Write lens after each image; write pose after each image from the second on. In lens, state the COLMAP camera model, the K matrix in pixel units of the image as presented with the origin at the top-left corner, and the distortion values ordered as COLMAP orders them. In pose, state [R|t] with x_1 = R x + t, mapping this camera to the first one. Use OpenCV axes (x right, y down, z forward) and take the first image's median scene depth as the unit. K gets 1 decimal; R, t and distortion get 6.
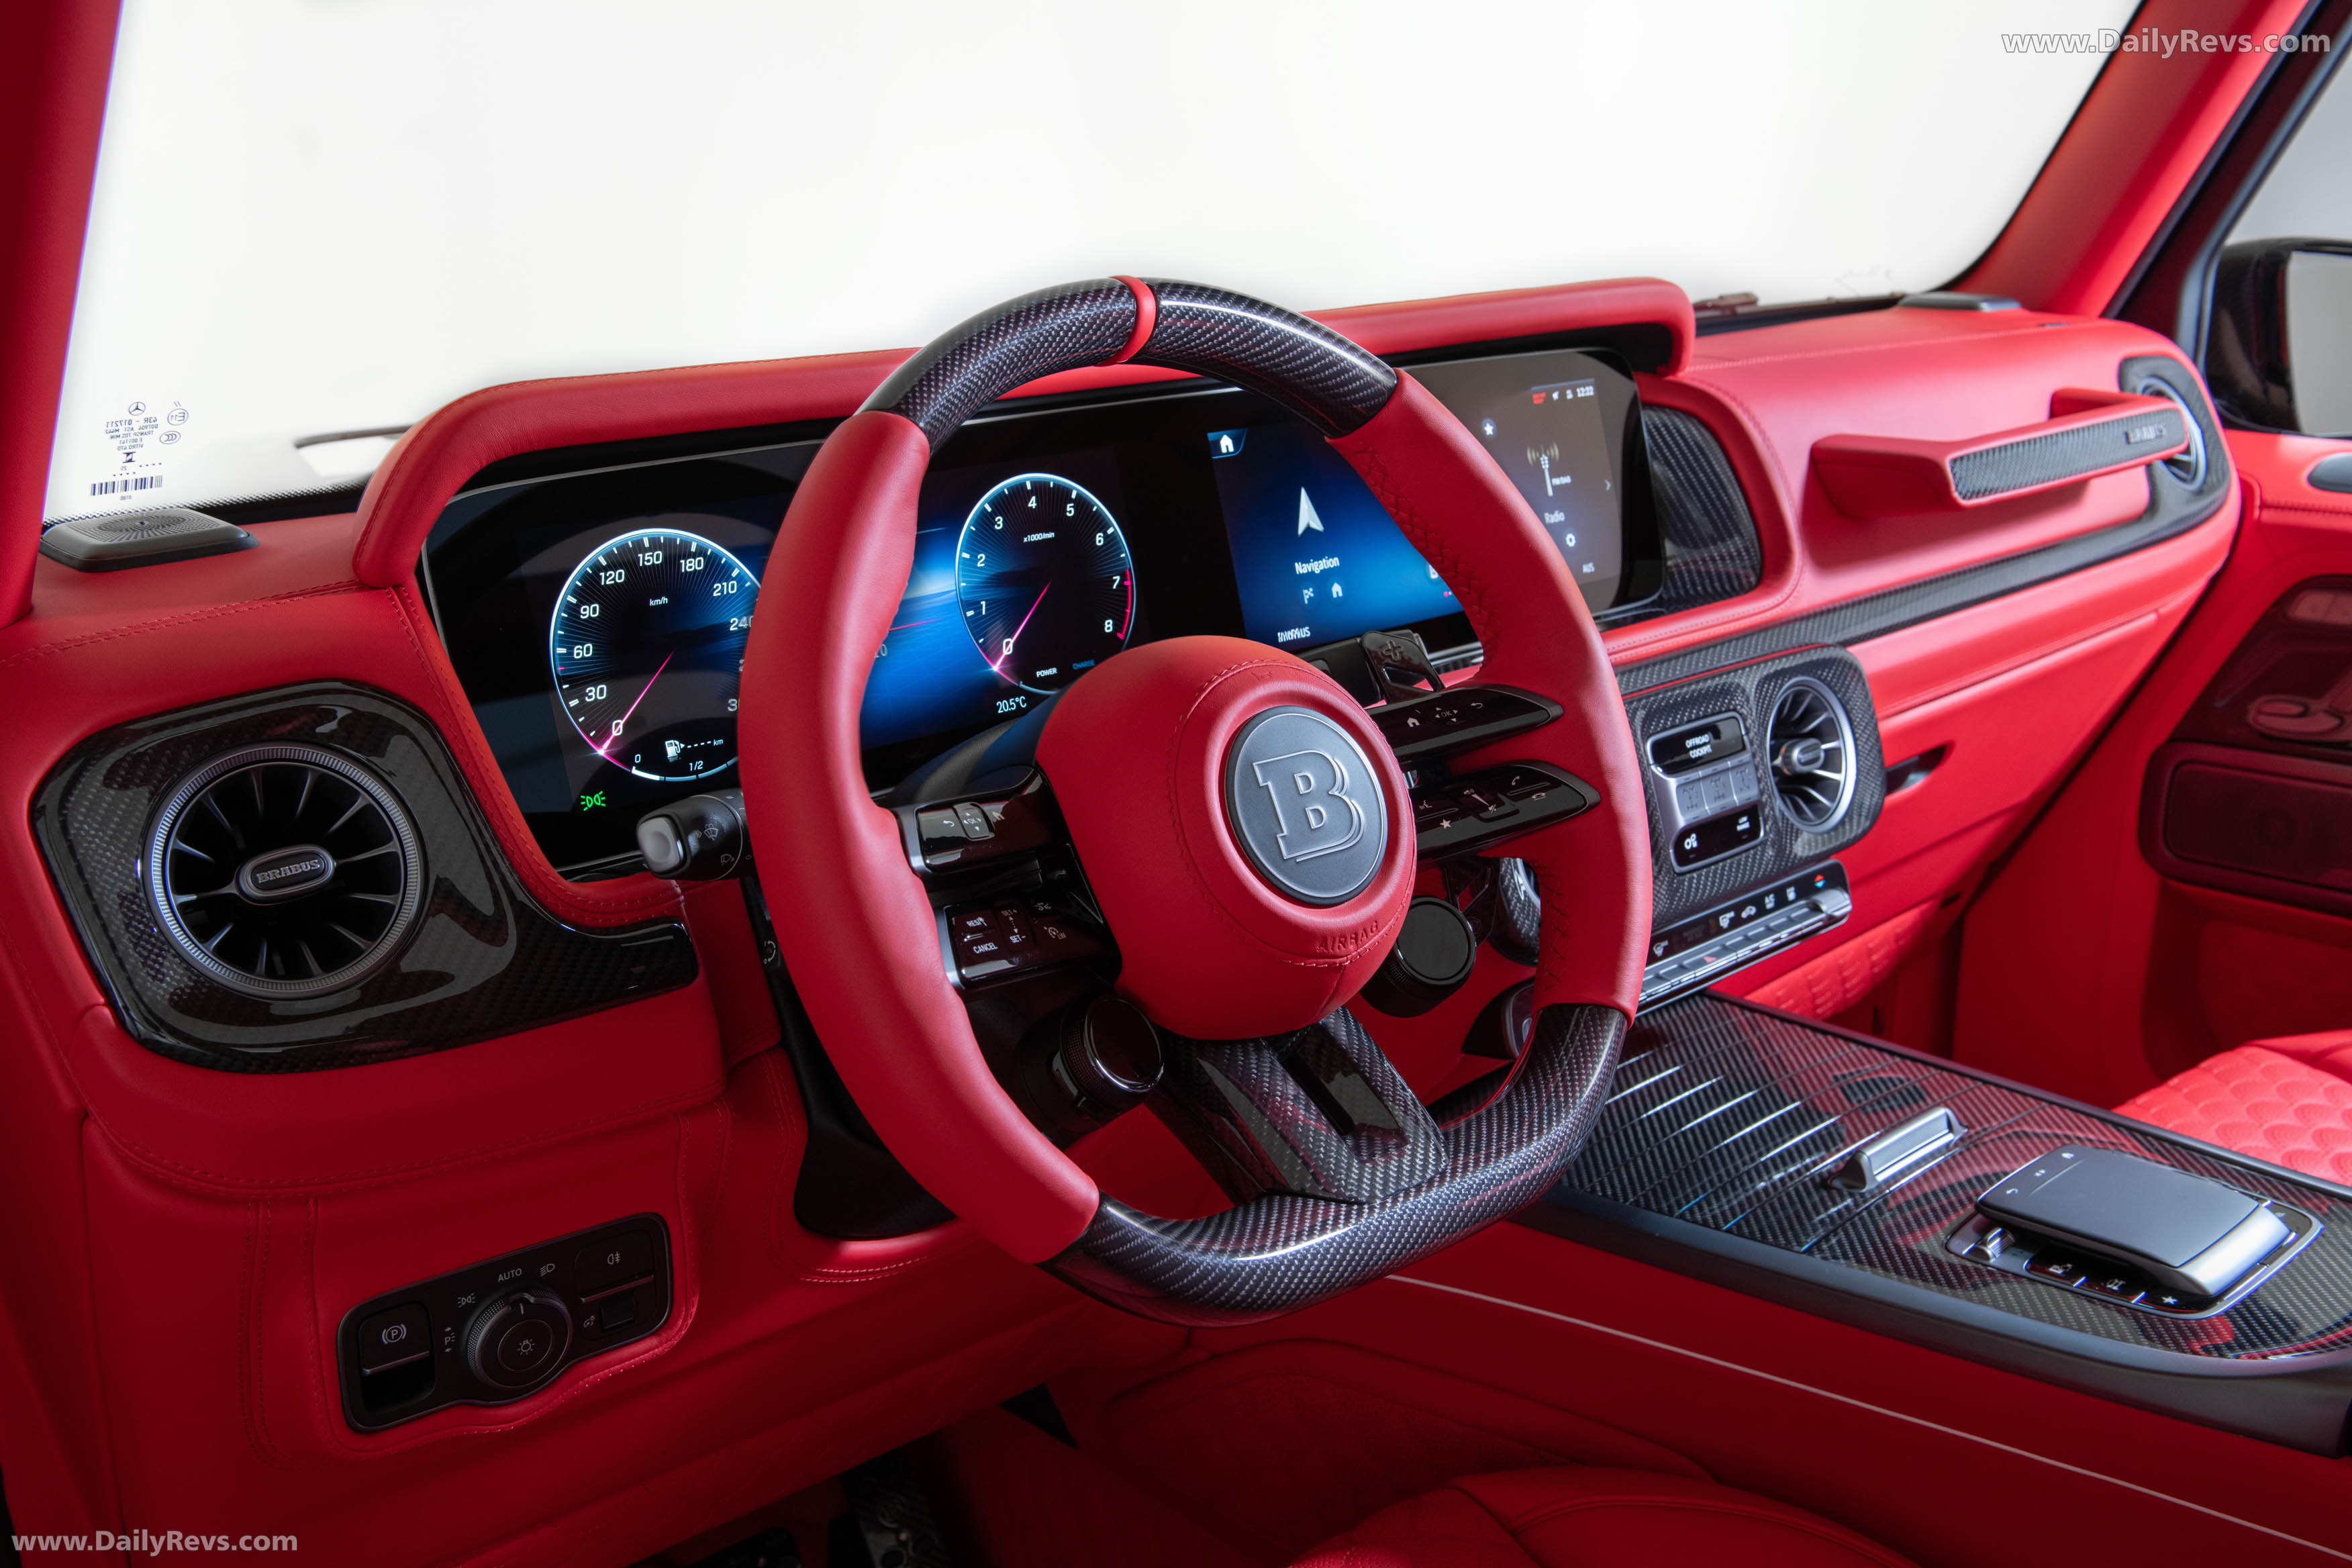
lens RADIAL K [[2302.5, 0, 1176.0], [0, 2302.5, 784.0], [0, 0, 1]] dist [0.019304, 0.087642]
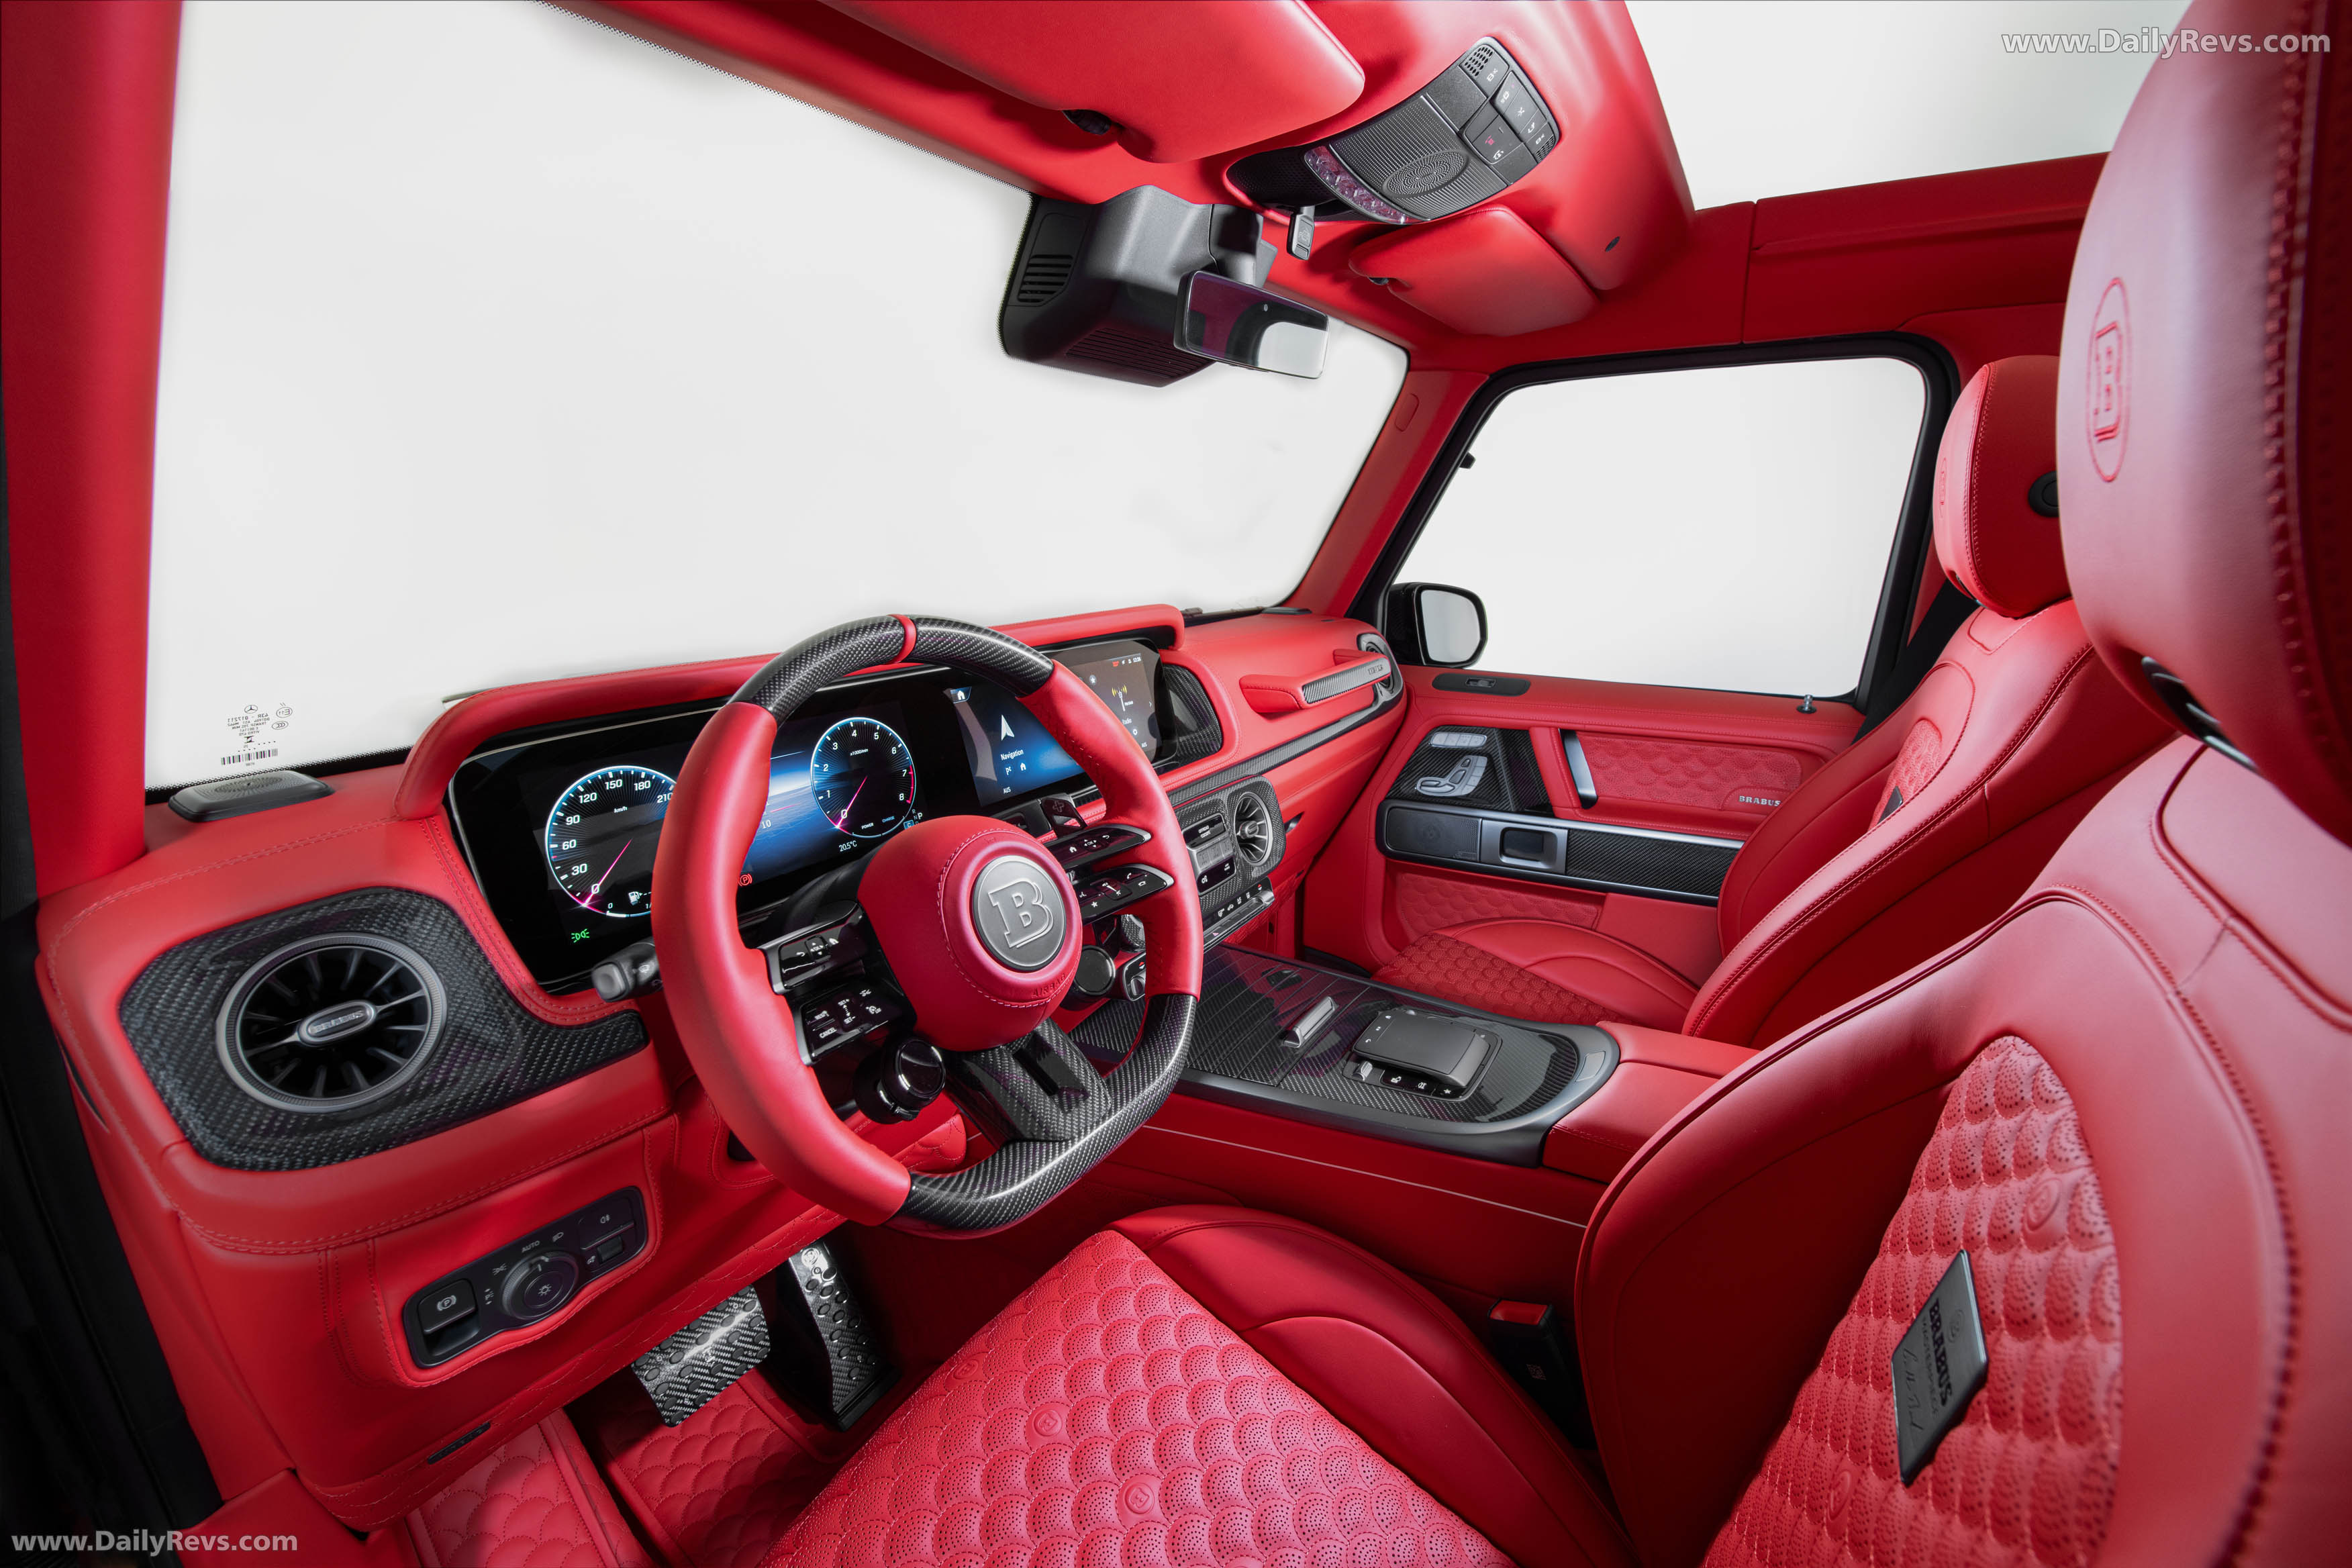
lens RADIAL K [[987.1, 0, 1176.0], [0, 987.1, 784.0], [0, 0, 1]] dist [0.002232, -0.004133]
pose [[0.971597, -0.056014, 0.229915, 0.003816], [0.062773, 0.997781, -0.022184, -0.056229], [-0.228163, 0.035986, 0.972958, 0.208136]]
